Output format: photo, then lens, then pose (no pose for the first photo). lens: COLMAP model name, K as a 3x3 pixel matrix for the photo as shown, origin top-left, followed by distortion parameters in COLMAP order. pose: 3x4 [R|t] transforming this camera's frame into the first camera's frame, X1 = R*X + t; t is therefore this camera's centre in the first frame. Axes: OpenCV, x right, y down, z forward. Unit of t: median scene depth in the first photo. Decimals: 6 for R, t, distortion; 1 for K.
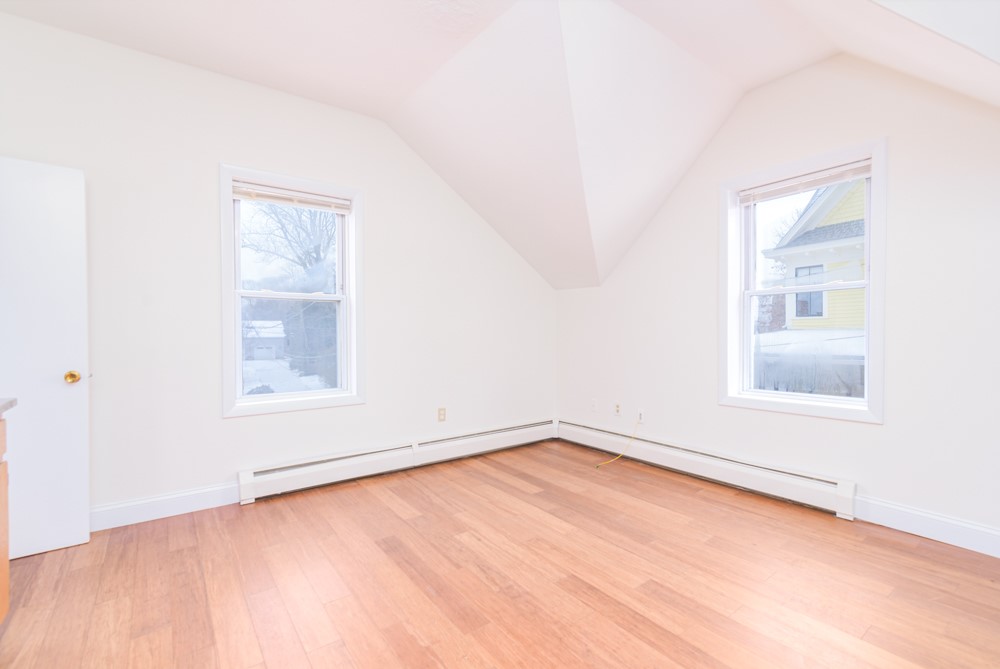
lens RADIAL K [[455.3, 0, 498.4], [0, 455.3, 337.5], [0, 0, 1]] dist [0.016410, -0.000295]
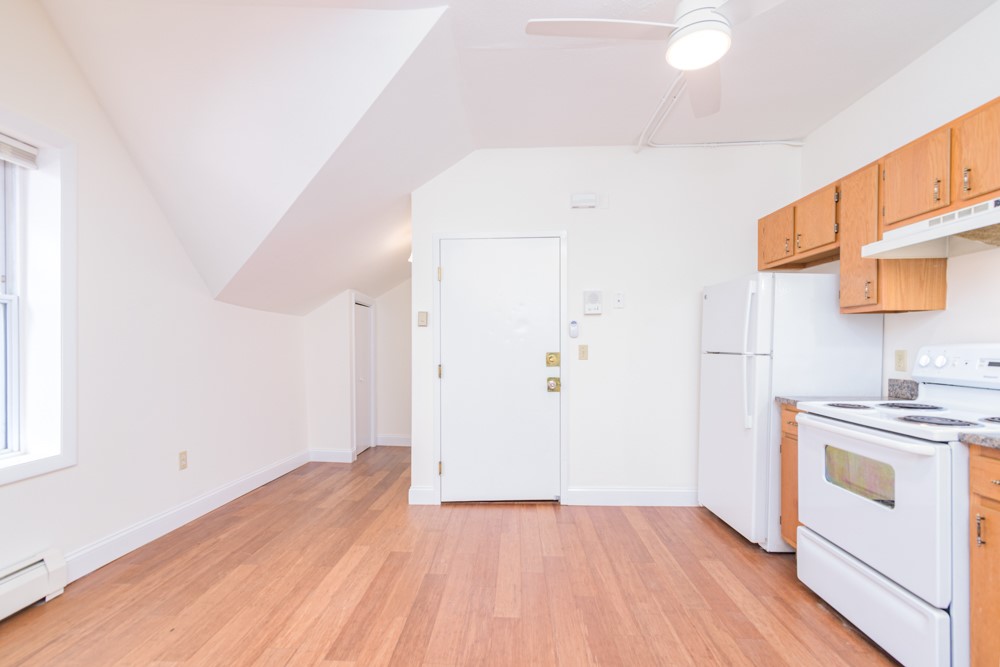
lens RADIAL K [[455.3, 0, 504.5], [0, 455.3, 350.1], [0, 0, 1]] dist [0.016410, -0.000295]
pose [[-0.787448, 0.002702, 0.616375, -0.378054], [0.010076, 0.999913, 0.008489, -0.031577], [-0.616299, 0.012895, -0.787407, 1.249231]]
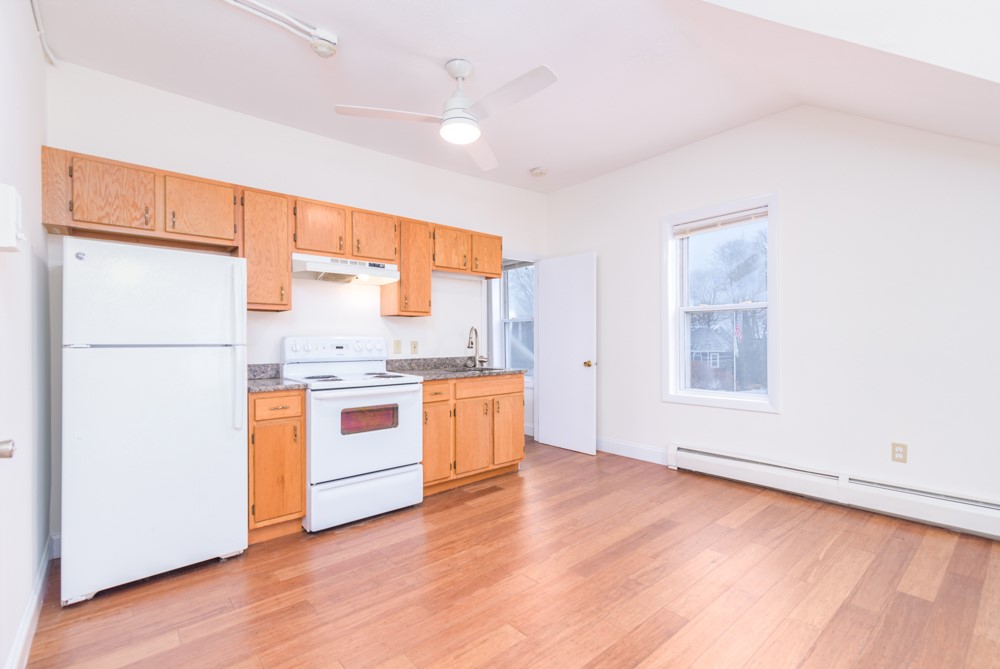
lens RADIAL K [[455.3, 0, 505.3], [0, 455.3, 341.6], [0, 0, 1]] dist [0.016410, -0.000295]
pose [[0.069751, 0.008710, -0.997526, 0.893348], [0.000429, 0.999962, 0.008761, -0.022005], [0.997564, -0.001039, 0.069744, 0.519468]]
